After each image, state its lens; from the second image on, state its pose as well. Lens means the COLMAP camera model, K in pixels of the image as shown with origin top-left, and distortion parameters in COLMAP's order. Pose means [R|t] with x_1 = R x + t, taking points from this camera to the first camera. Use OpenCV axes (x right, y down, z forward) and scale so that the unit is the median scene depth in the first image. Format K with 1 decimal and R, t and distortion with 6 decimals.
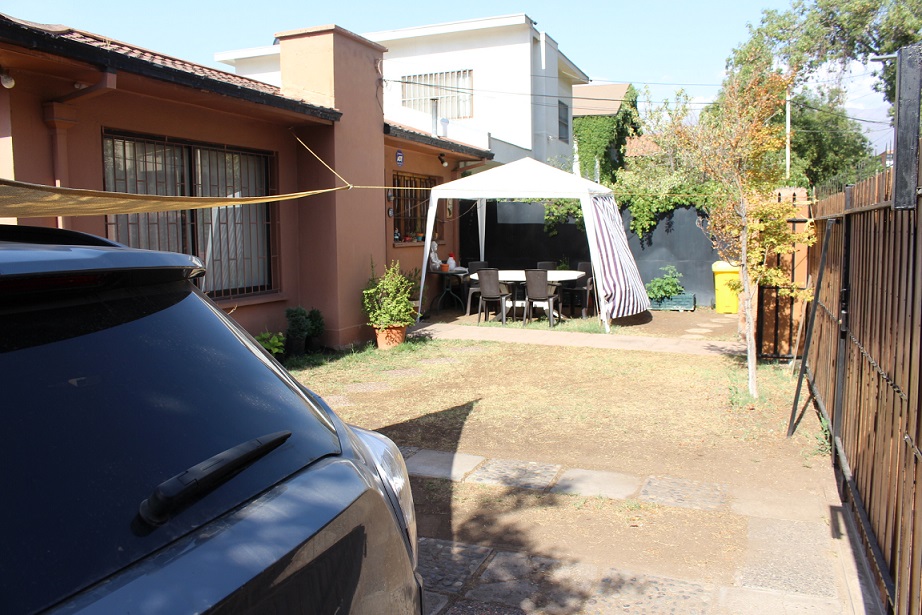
lens RADIAL K [[749.4, 0, 460.4], [0, 749.4, 295.0], [0, 0, 1]] dist [-0.046190, 0.003073]
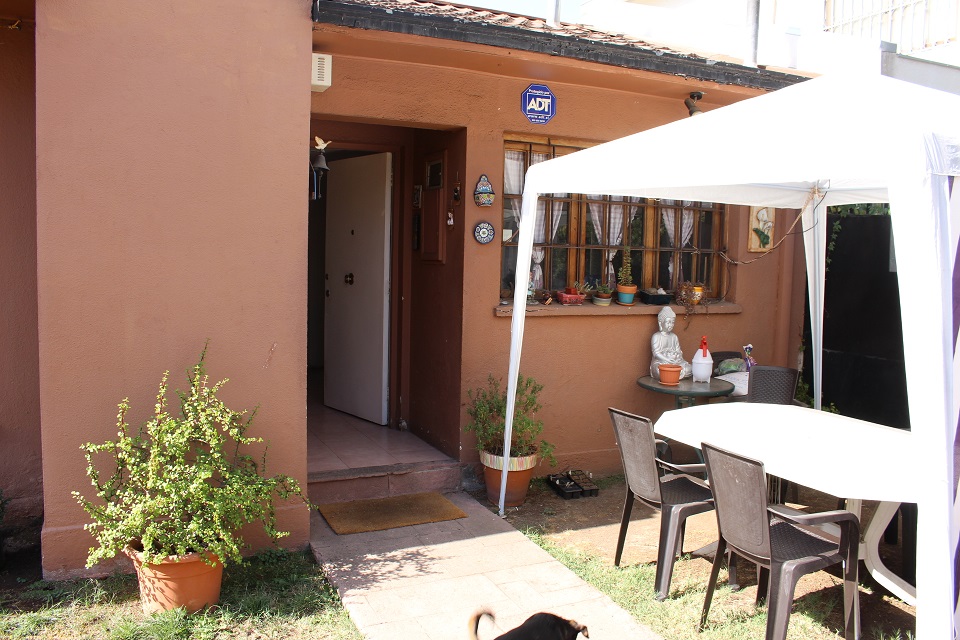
lens RADIAL K [[780.3, 0, 479.3], [0, 780.3, 307.0], [0, 0, 1]] dist [-0.046190, 0.003073]
pose [[0.723196, 0.094127, -0.684198, 0.155031], [-0.104687, 0.994162, 0.026115, -0.060429], [0.682662, 0.052740, 0.728829, 0.518467]]
